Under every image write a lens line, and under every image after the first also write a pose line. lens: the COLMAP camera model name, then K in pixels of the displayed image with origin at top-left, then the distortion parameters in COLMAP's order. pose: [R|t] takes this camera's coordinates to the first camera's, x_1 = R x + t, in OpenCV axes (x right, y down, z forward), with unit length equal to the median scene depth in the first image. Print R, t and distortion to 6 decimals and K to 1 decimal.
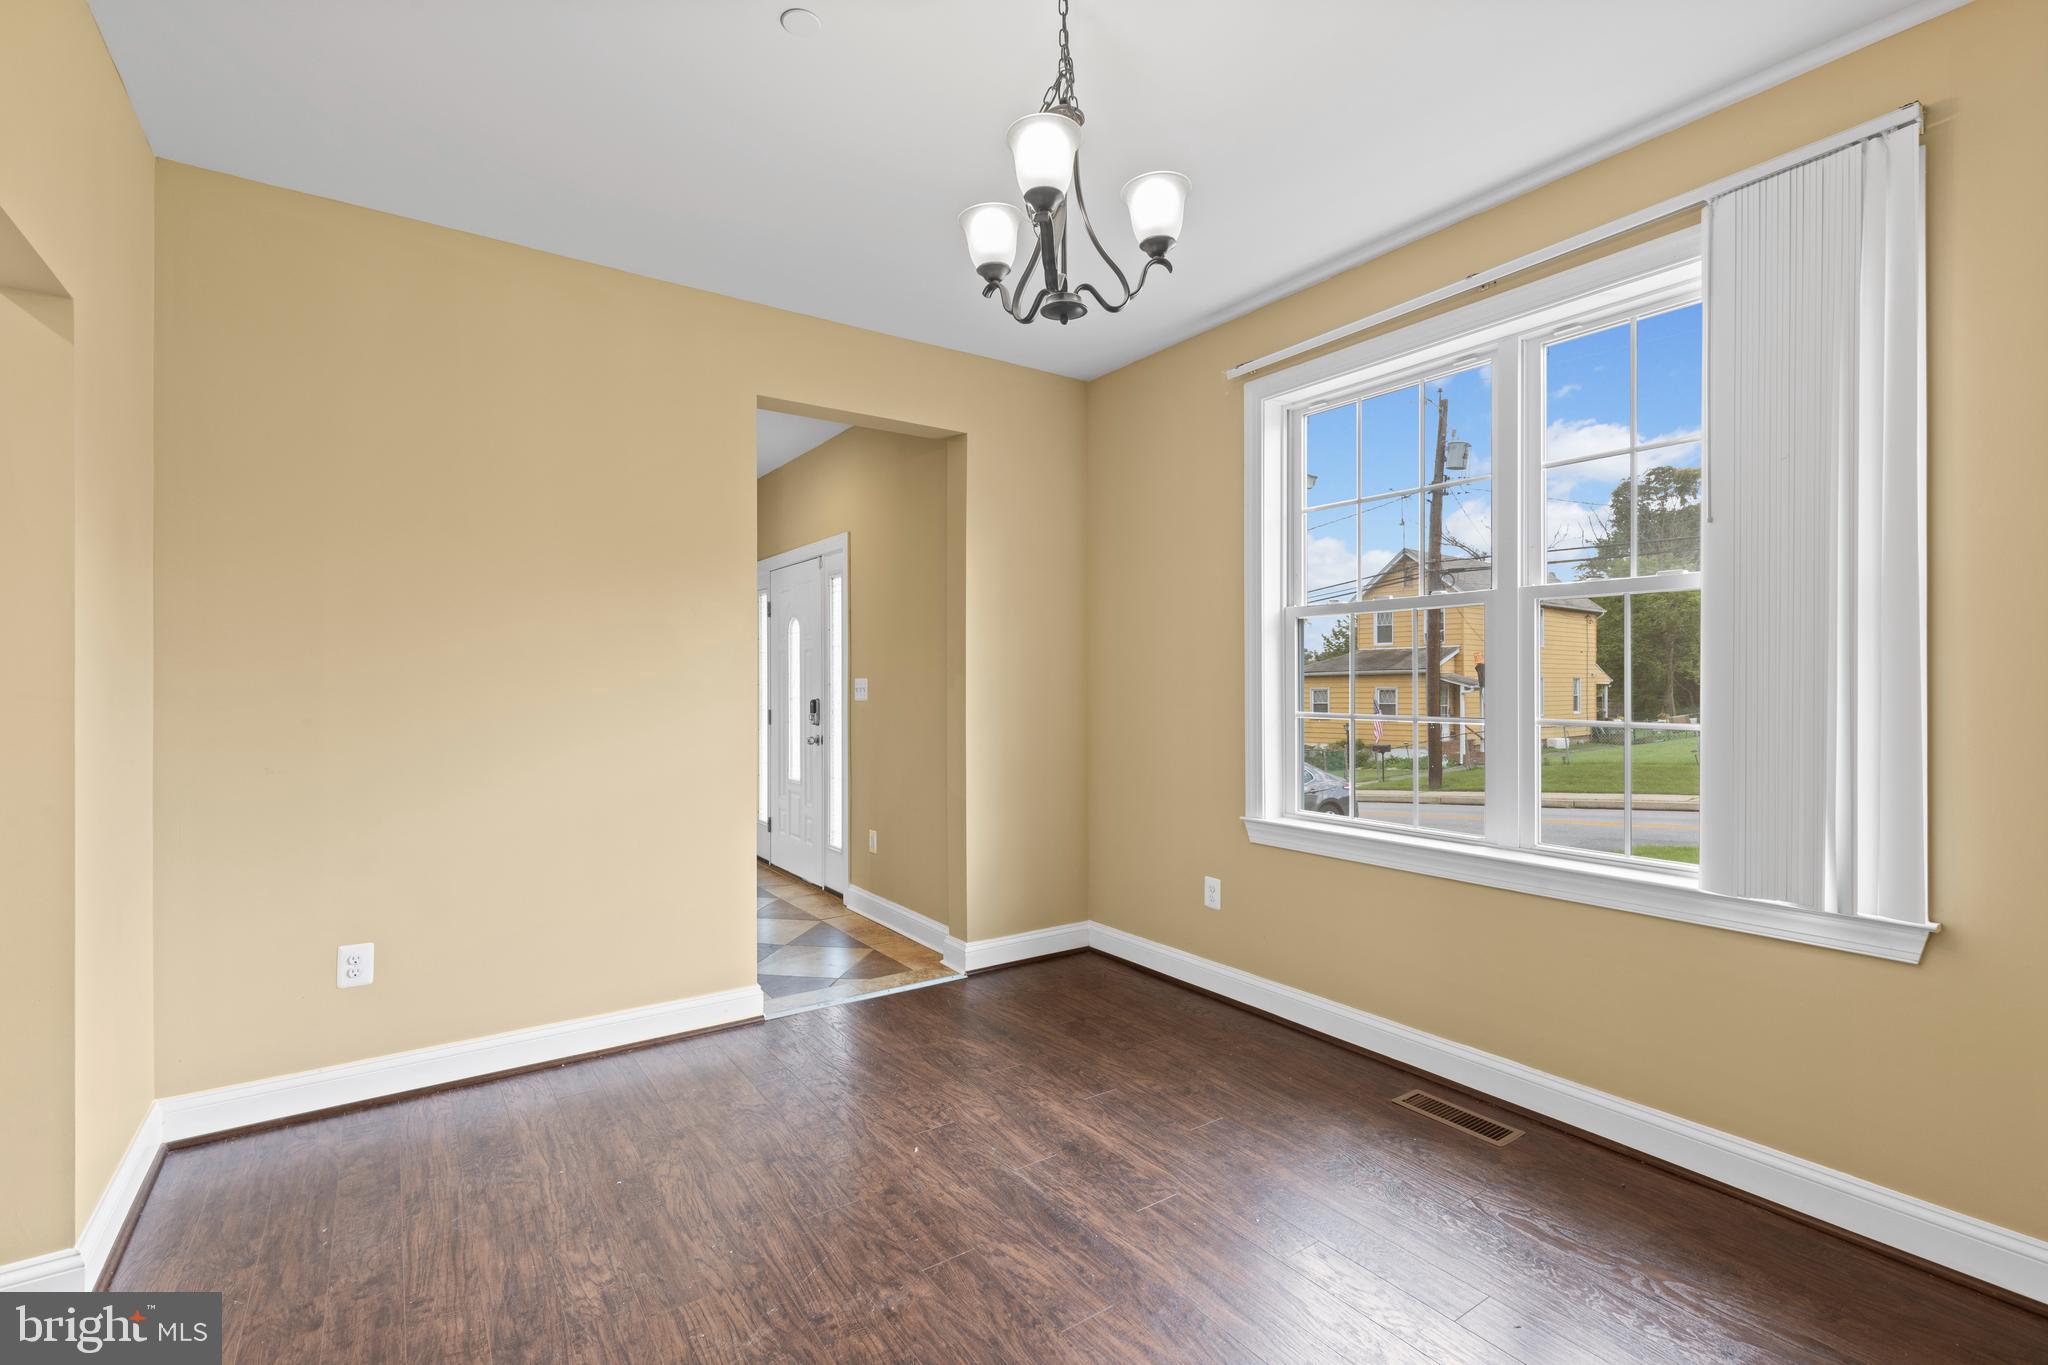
lens RADIAL K [[916.7, 0, 1035.0], [0, 916.7, 679.2], [0, 0, 1]] dist [0.004647, -0.000360]
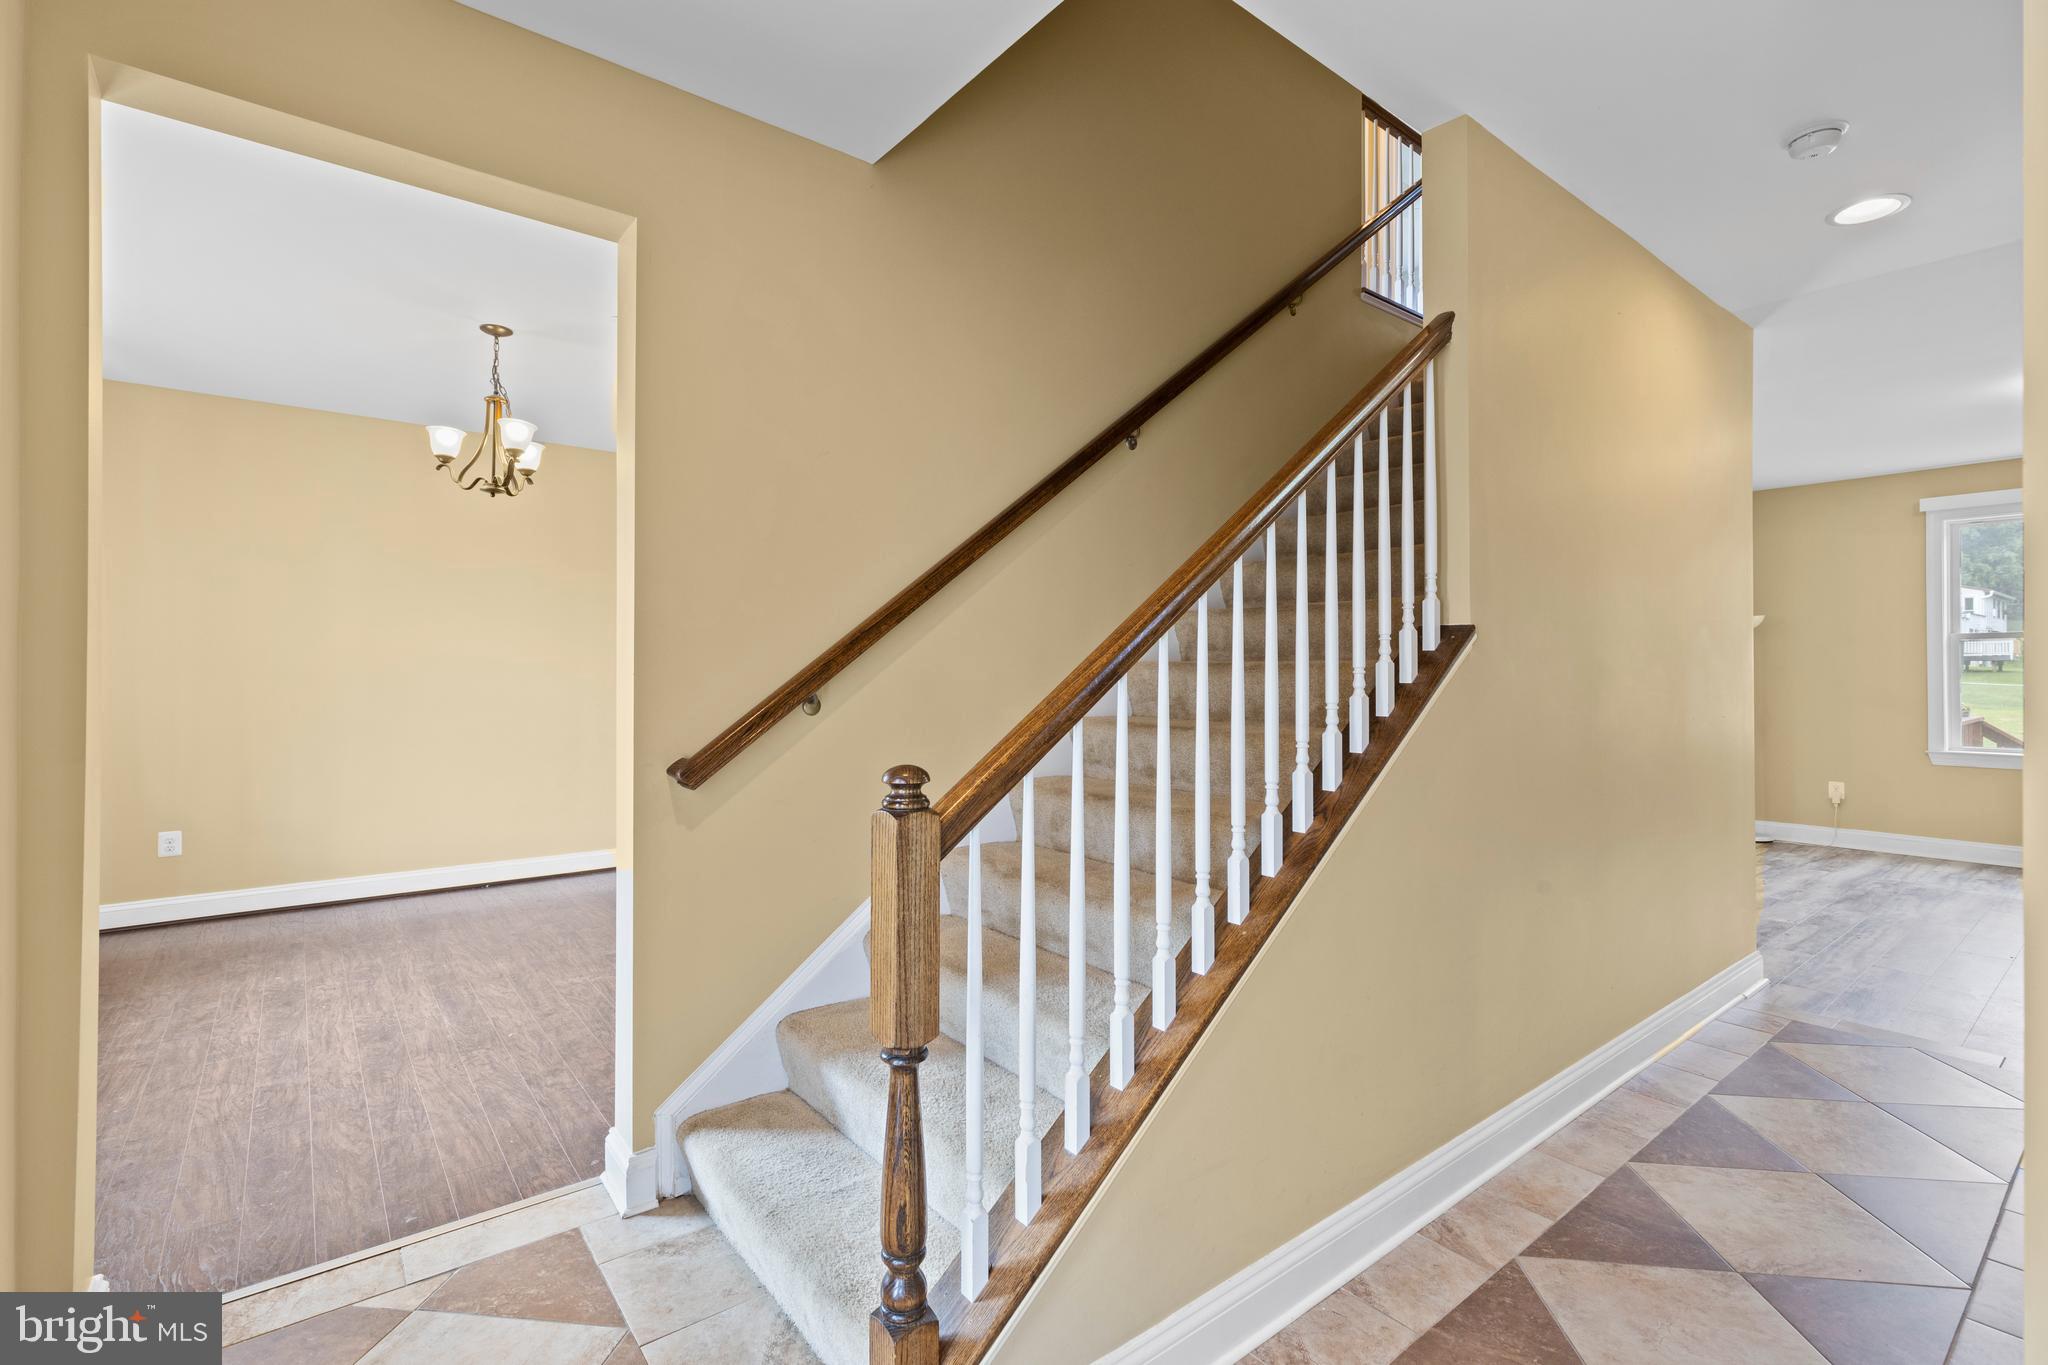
lens RADIAL K [[916.7, 0, 1035.0], [0, 916.7, 679.2], [0, 0, 1]] dist [0.004647, -0.000360]
pose [[-0.998472, -0.001675, -0.055229, -1.037705], [-0.002054, 0.999975, 0.006816, -0.004385], [0.055216, 0.006919, -0.998450, 3.032777]]
